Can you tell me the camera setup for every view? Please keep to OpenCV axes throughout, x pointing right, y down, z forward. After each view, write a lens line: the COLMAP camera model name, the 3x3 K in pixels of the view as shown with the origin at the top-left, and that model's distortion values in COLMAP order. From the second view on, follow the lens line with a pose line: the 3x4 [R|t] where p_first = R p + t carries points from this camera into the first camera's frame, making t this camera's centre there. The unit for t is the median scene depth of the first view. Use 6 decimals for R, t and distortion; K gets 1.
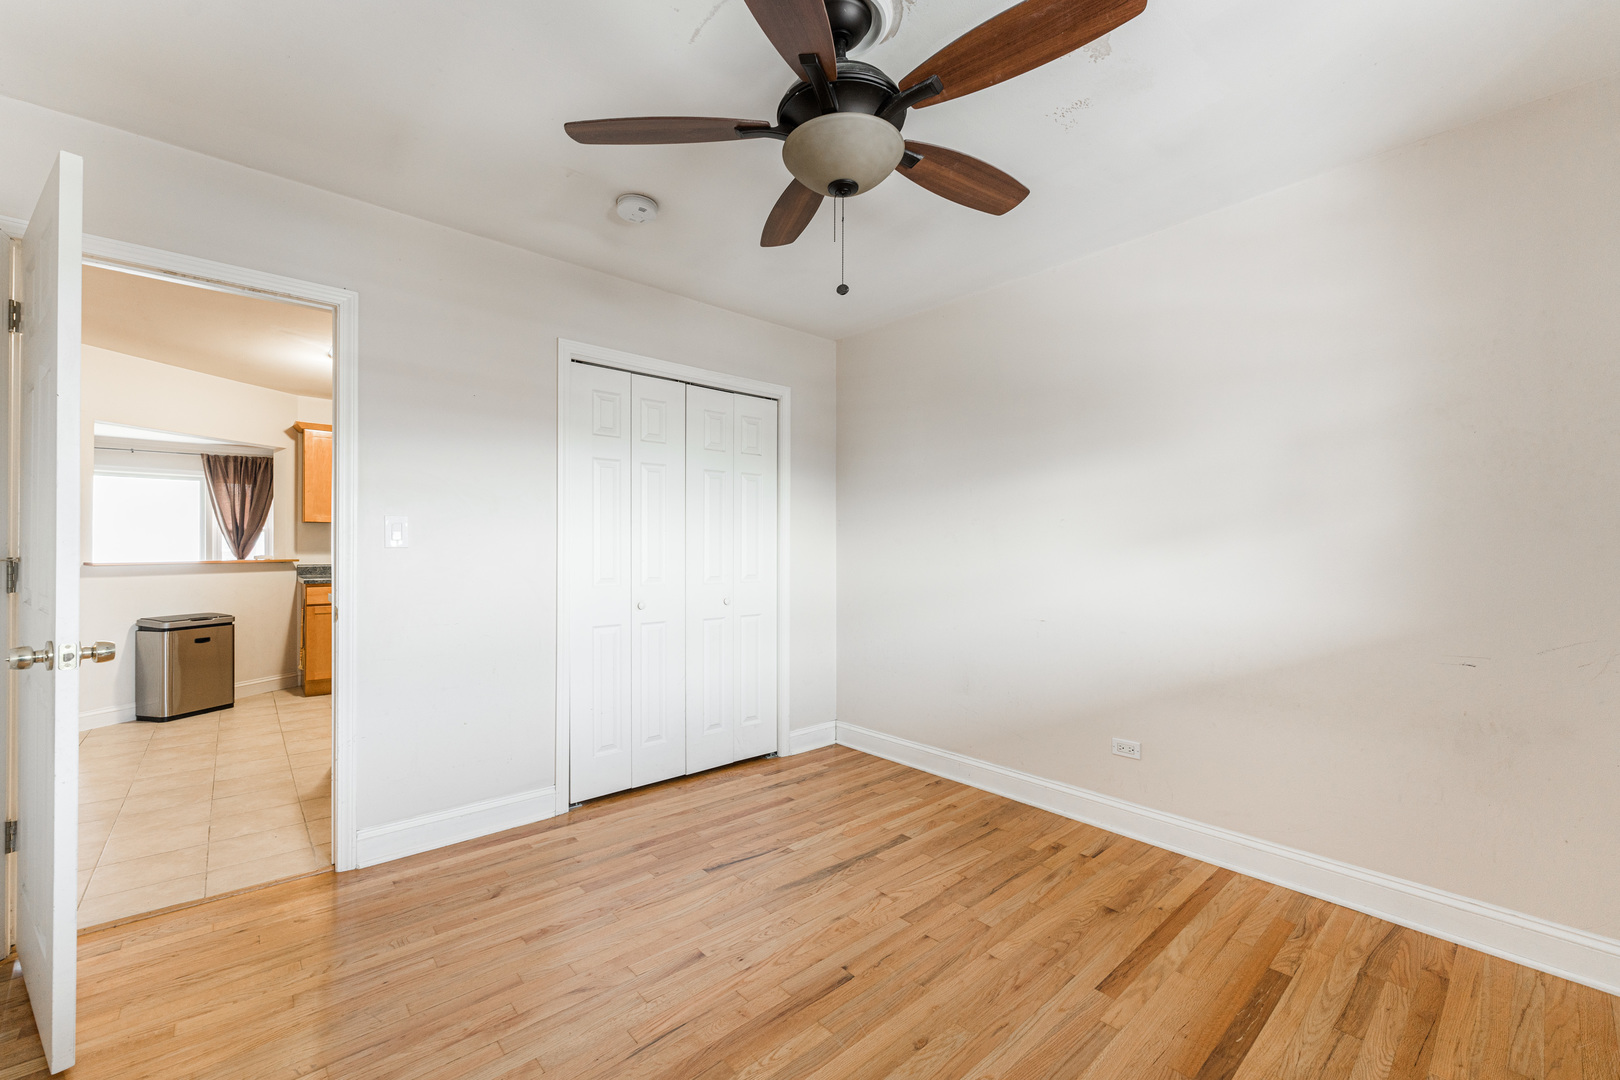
lens RADIAL K [[673.8, 0, 810.0], [0, 673.8, 540.0], [0, 0, 1]] dist [-0.000436, 0.000040]
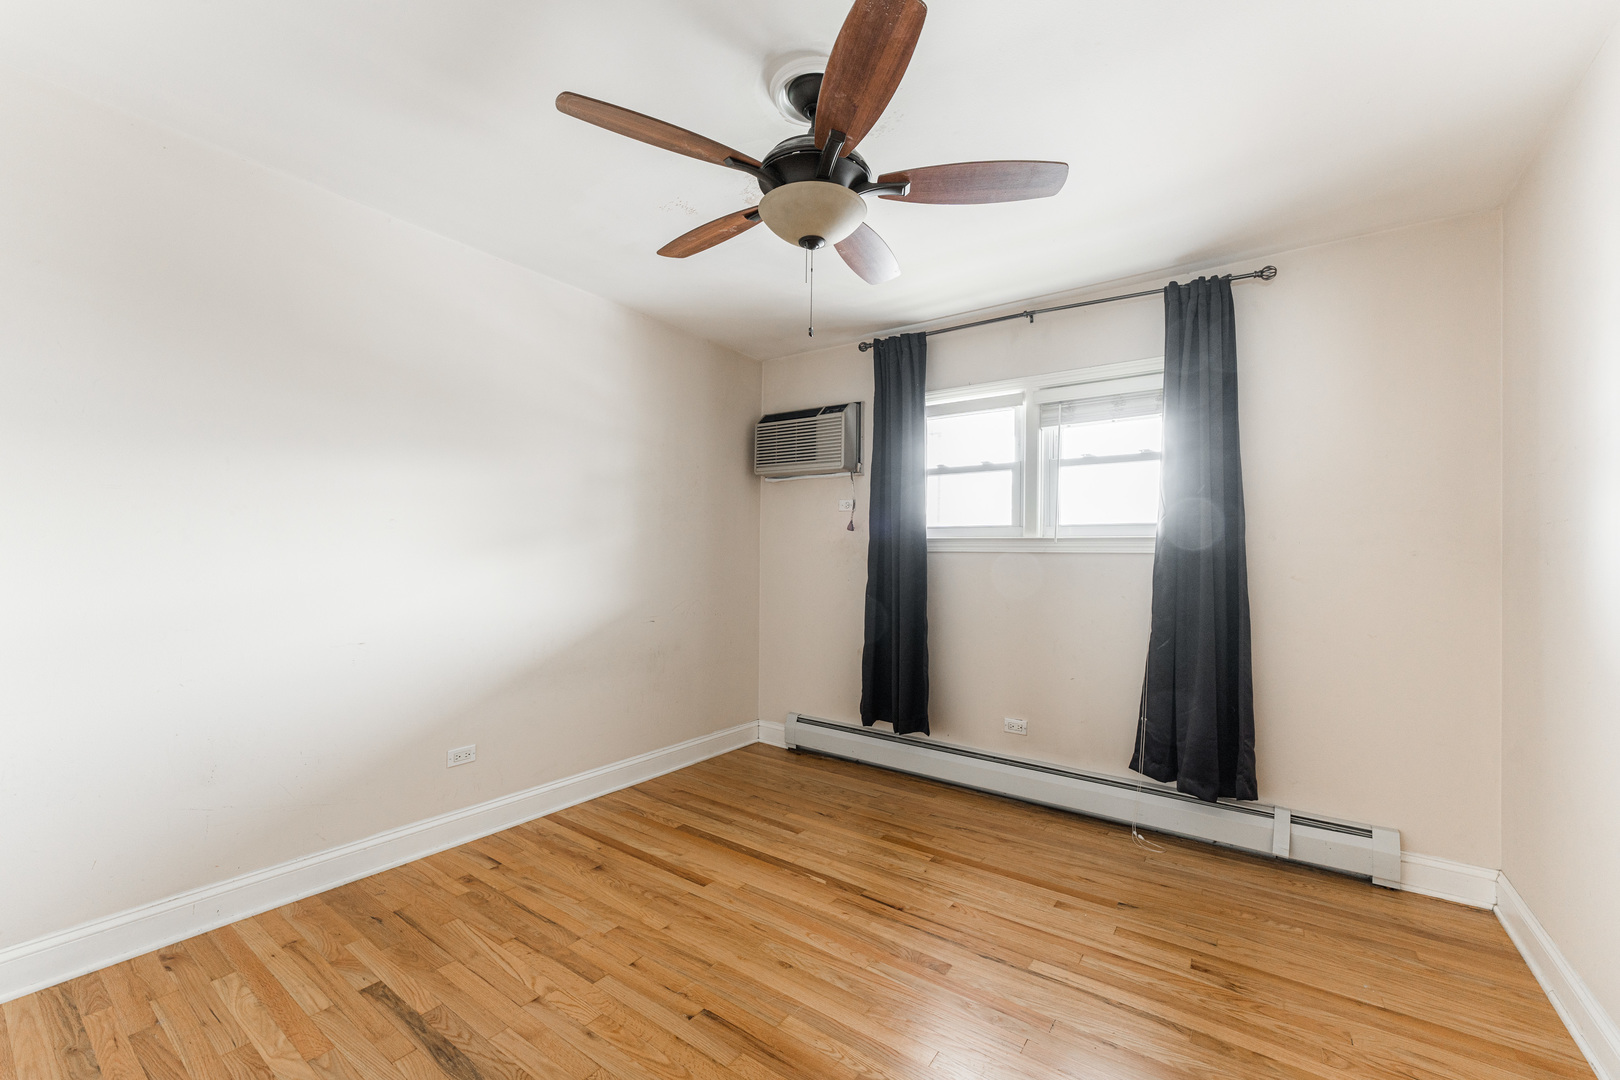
lens RADIAL K [[643.6, 0, 806.7], [0, 643.6, 554.0], [0, 0, 1]] dist [0.001502, -0.000020]
pose [[-0.221137, -0.004461, 0.975232, -0.699555], [-0.025244, 0.999681, -0.001152, -0.005890], [-0.974916, -0.024874, -0.221179, 0.870952]]
